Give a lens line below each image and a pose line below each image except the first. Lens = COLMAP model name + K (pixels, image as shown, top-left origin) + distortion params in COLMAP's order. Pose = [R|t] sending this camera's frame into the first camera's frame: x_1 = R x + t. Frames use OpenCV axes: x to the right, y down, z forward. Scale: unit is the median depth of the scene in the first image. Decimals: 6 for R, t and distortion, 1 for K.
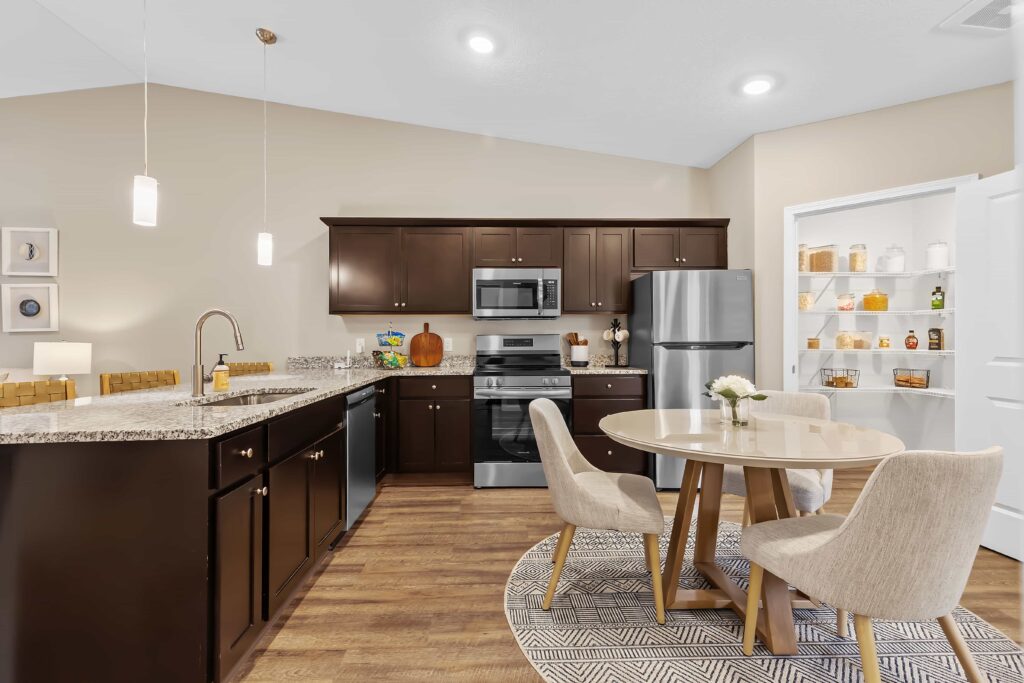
lens RADIAL K [[462.1, 0, 511.1], [0, 462.1, 338.1], [0, 0, 1]] dist [0.009455, -0.001947]
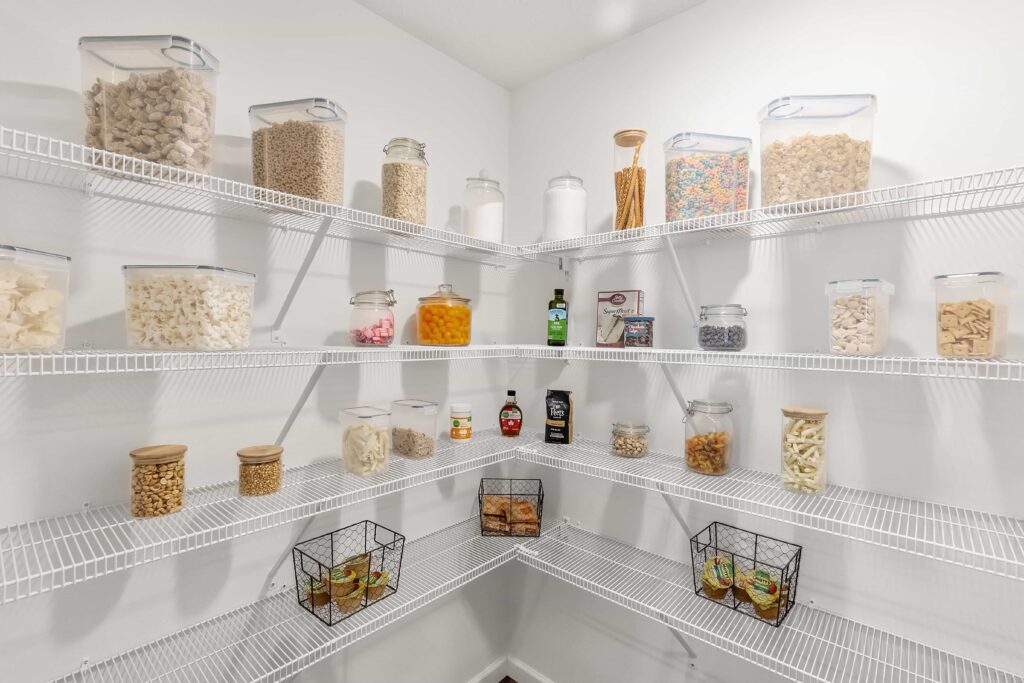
lens RADIAL K [[462.1, 0, 508.3], [0, 462.1, 338.4], [0, 0, 1]] dist [0.009455, -0.001947]
pose [[0.674806, -0.001774, 0.737993, 0.558893], [-0.015087, 0.999755, 0.016198, -0.069804], [-0.737841, -0.022065, 0.674613, 0.728673]]
